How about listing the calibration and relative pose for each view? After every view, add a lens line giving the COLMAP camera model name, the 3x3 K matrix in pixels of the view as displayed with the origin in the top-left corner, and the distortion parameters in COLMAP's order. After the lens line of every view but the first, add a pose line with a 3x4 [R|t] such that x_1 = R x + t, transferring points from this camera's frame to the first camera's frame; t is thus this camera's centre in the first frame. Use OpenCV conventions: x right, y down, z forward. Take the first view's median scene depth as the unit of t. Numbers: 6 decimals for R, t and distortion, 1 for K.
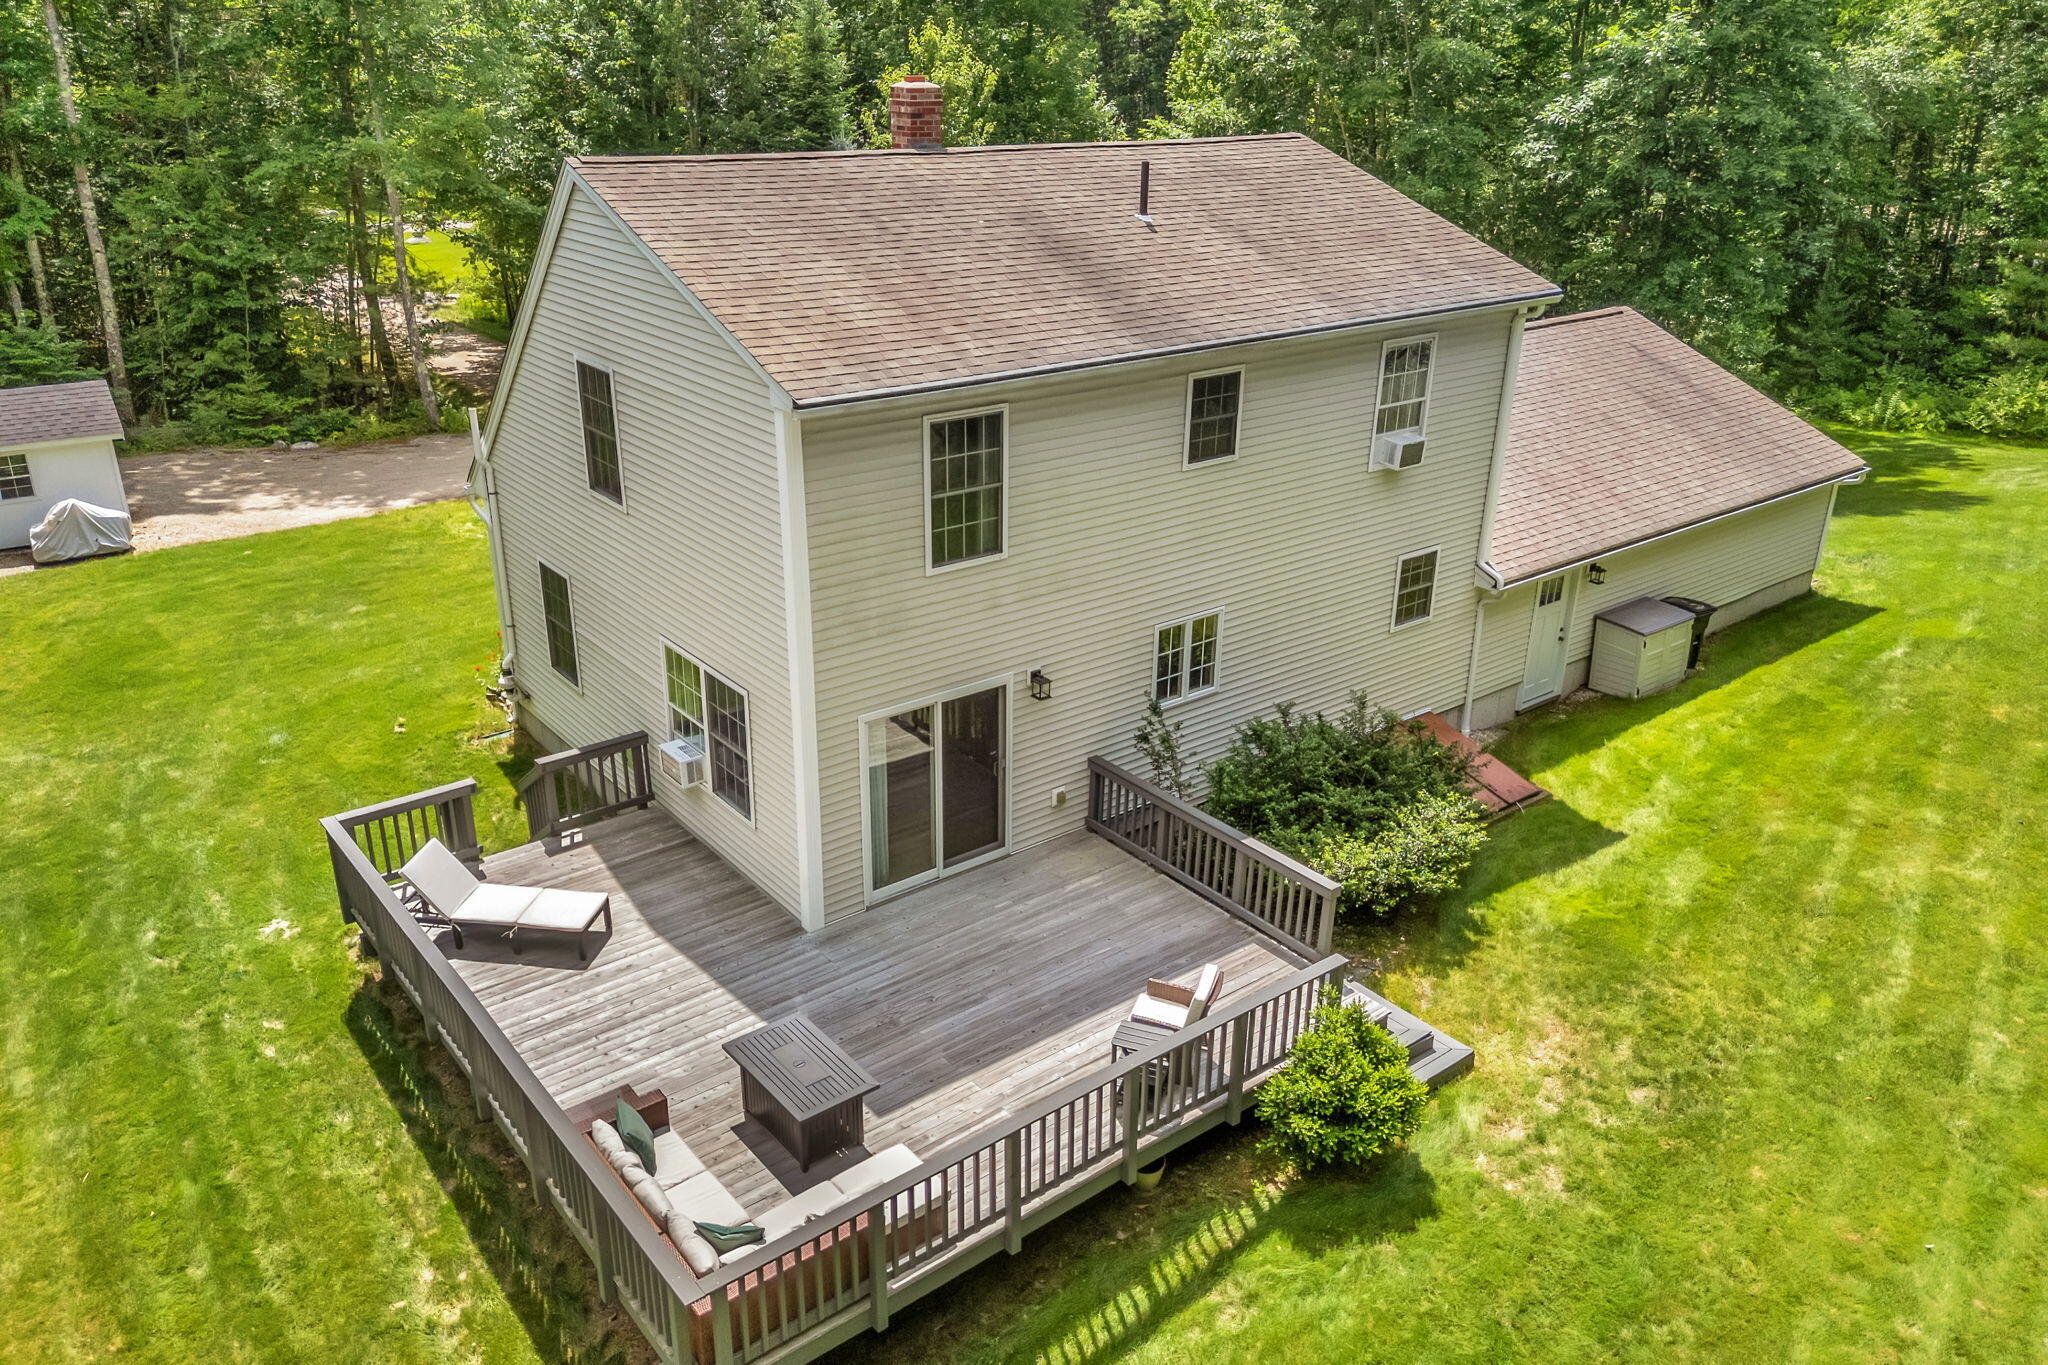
lens RADIAL K [[1438.1, 0, 970.5], [0, 1438.1, 686.1], [0, 0, 1]] dist [0.072065, -0.001310]
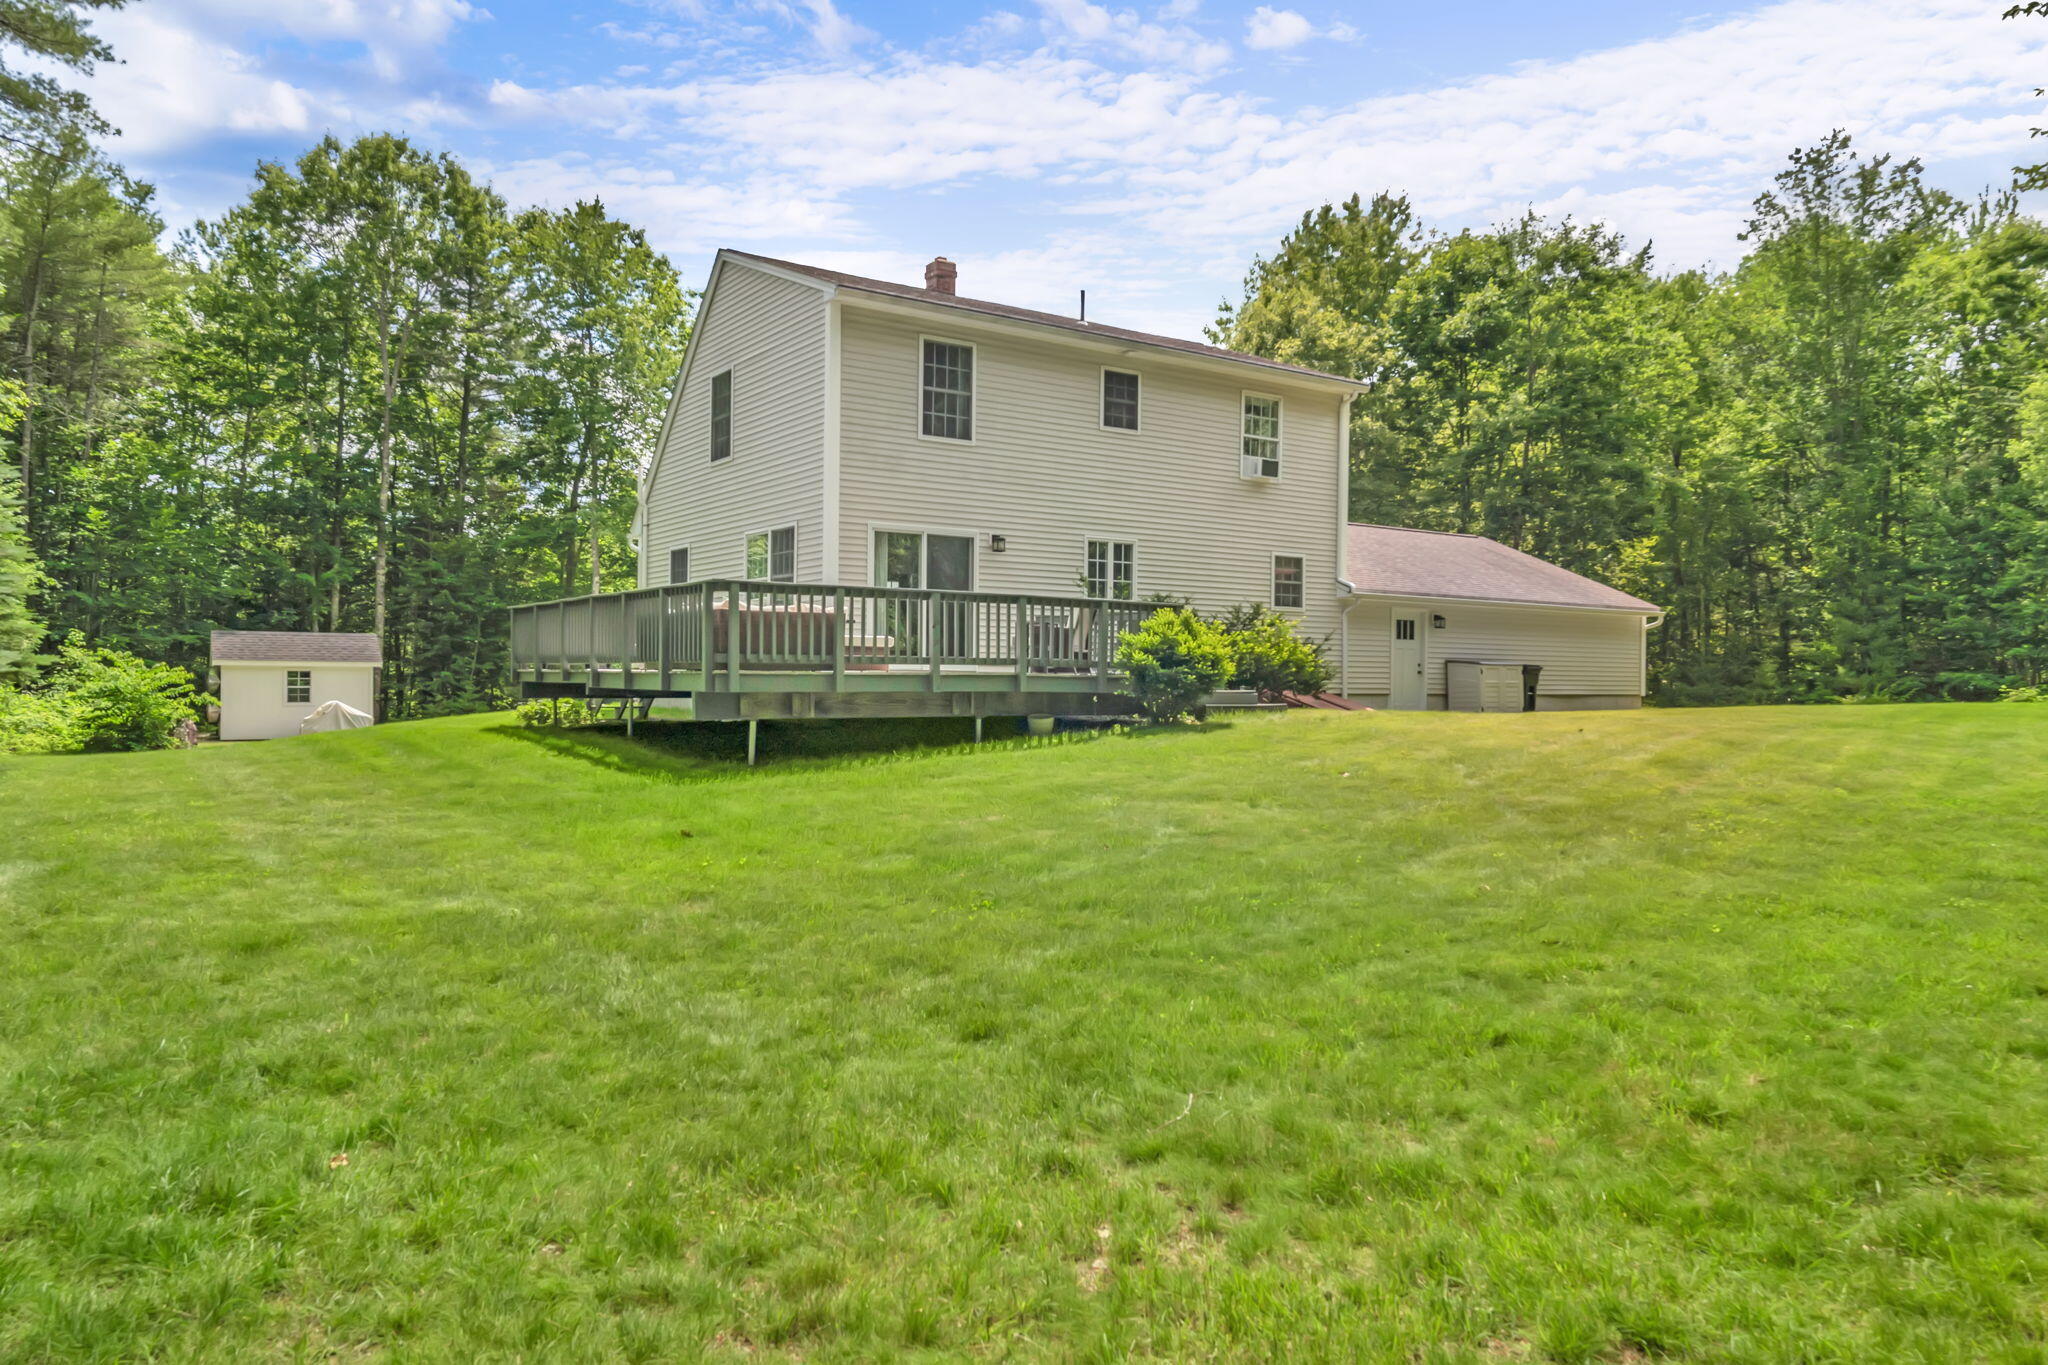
lens RADIAL K [[1295.5, 0, 998.7], [0, 1295.5, 681.5], [0, 0, 1]] dist [0.029455, -0.001510]
pose [[0.998411, 0.014130, -0.054557, 0.118725], [-0.034052, 0.922618, -0.384208, 0.613482], [0.044906, 0.385456, 0.921633, -0.148348]]
